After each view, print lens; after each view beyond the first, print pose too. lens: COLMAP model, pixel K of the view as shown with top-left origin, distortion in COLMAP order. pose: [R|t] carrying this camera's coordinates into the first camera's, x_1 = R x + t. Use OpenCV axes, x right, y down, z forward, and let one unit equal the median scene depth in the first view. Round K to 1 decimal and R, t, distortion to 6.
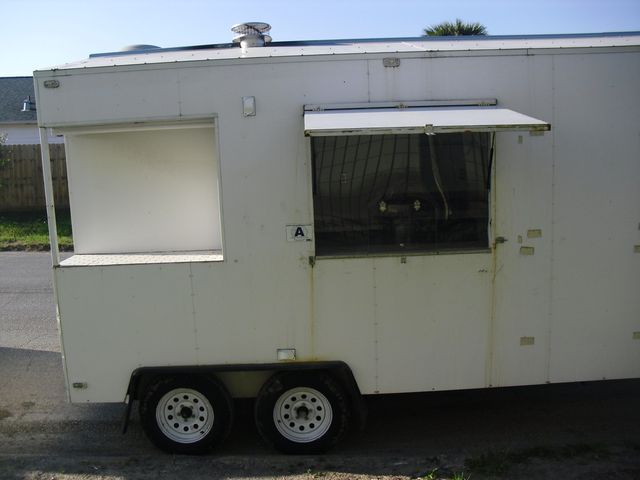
lens RADIAL K [[651.4, 0, 320.0], [0, 651.4, 240.0], [0, 0, 1]] dist [-0.141388, 0.012485]
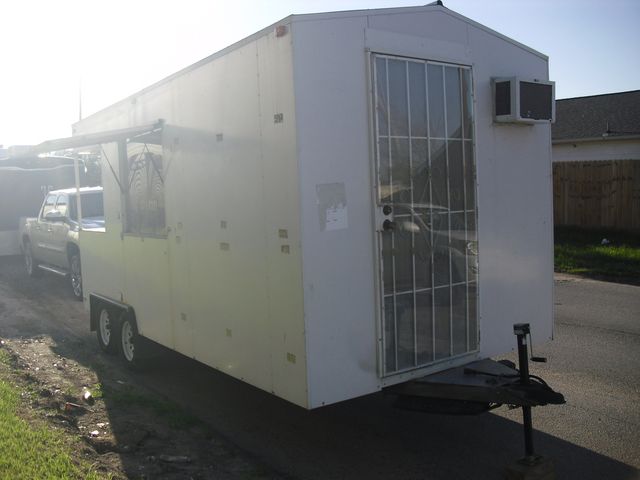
lens RADIAL K [[651.4, 0, 320.0], [0, 651.4, 240.0], [0, 0, 1]] dist [-0.141388, 0.012485]
pose [[0.574465, 0.072317, -0.815328, 1.442952], [-0.106097, 0.994265, 0.013435, -0.027666], [0.811624, 0.078786, 0.578843, 0.494106]]
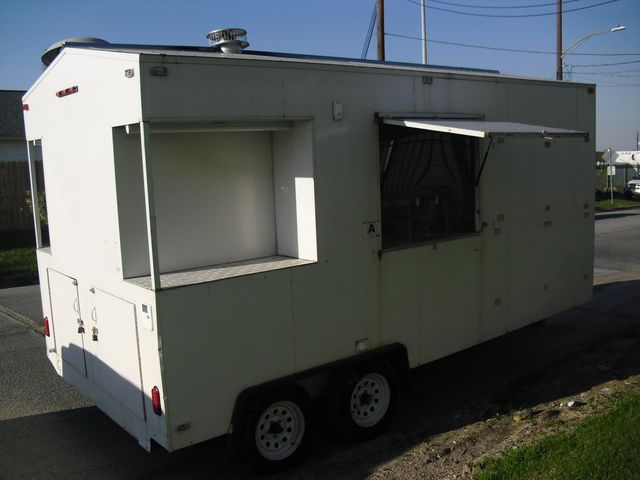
lens RADIAL K [[651.4, 0, 320.0], [0, 651.4, 240.0], [0, 0, 1]] dist [-0.141388, 0.012485]
pose [[0.775130, -0.077823, 0.626990, -0.758221], [0.102460, 0.994732, -0.003201, 0.001275], [-0.623438, 0.066723, 0.779020, 0.201445]]
